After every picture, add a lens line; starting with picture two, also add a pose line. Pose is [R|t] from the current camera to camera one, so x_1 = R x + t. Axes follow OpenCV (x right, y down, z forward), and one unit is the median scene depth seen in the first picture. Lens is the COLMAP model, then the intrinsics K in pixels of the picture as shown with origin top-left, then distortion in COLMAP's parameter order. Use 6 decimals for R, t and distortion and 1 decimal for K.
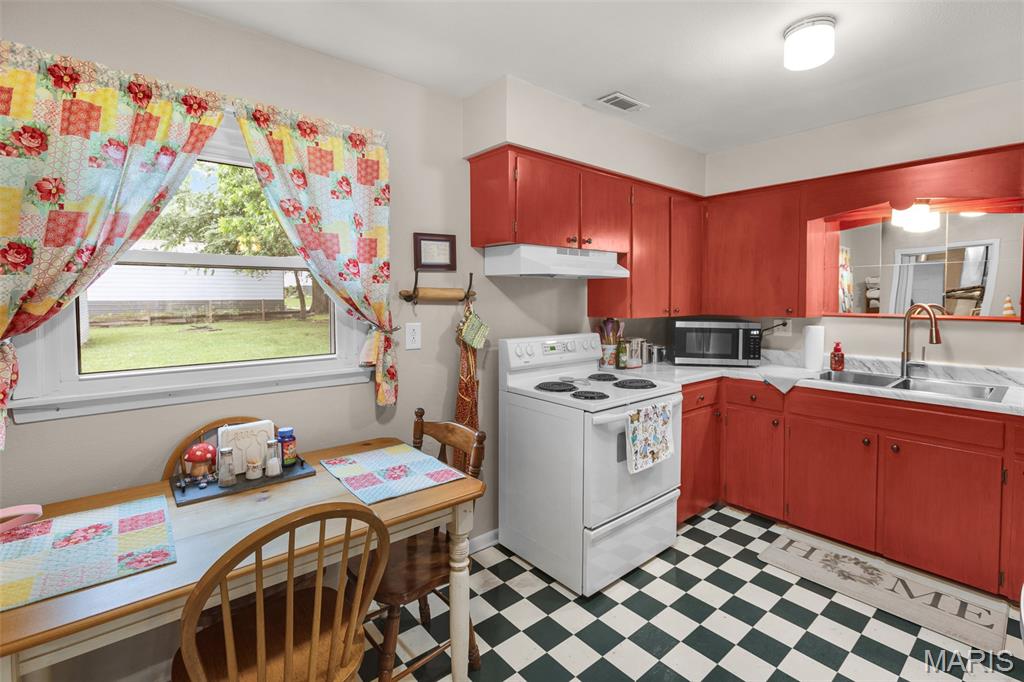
lens RADIAL K [[474.3, 0, 511.8], [0, 474.3, 309.5], [0, 0, 1]] dist [-0.000516, 0.001647]
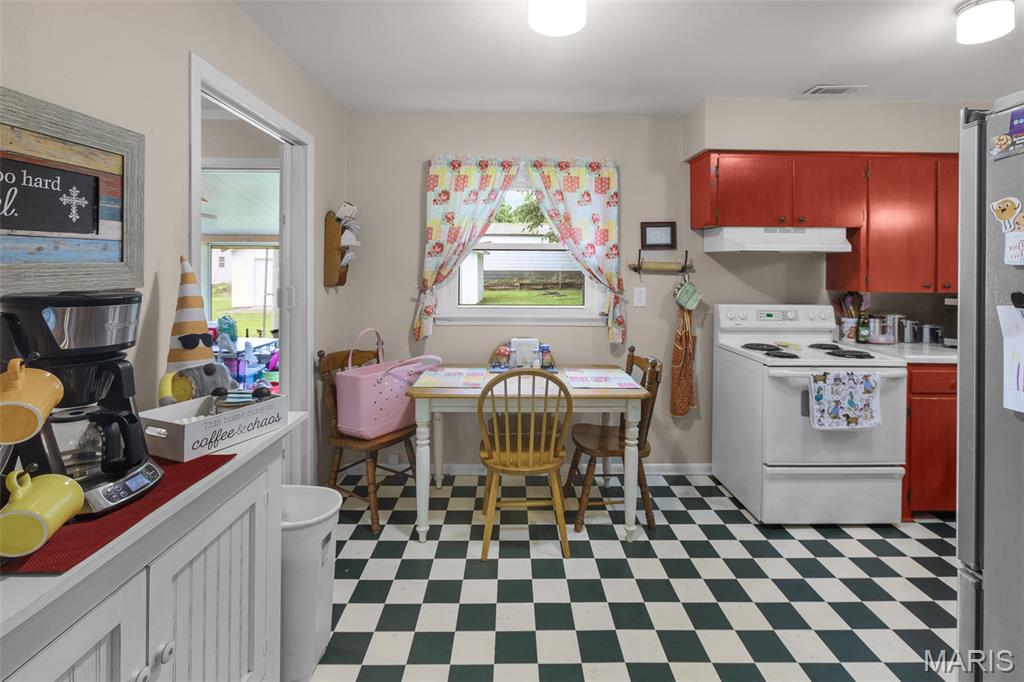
lens RADIAL K [[484.6, 0, 515.4], [0, 484.6, 265.0], [0, 0, 1]] dist [0.000818, 0.000560]
pose [[0.783389, 0.003362, -0.621522, 0.366310], [-0.025540, 0.999315, -0.026786, 0.009665], [0.621006, 0.036858, 0.782939, -0.309158]]
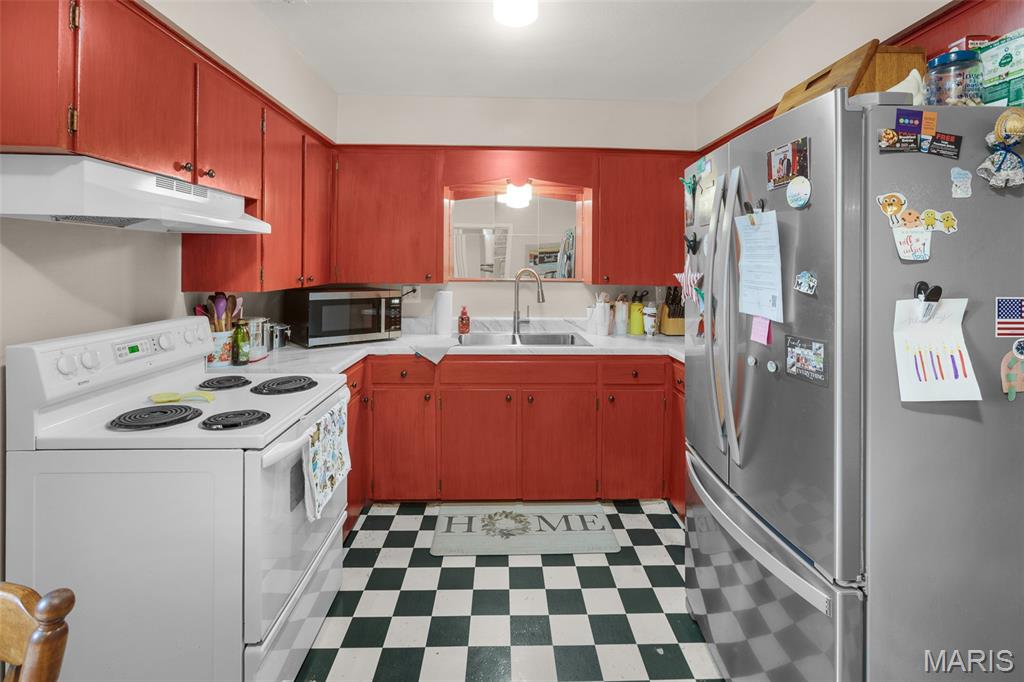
lens RADIAL K [[484.6, 0, 515.4], [0, 484.6, 265.0], [0, 0, 1]] dist [0.000818, 0.000560]
pose [[0.615164, 0.002084, 0.788396, -0.104722], [0.015904, 0.999760, -0.015052, -0.004750], [-0.788239, 0.021799, 0.614984, 0.302144]]
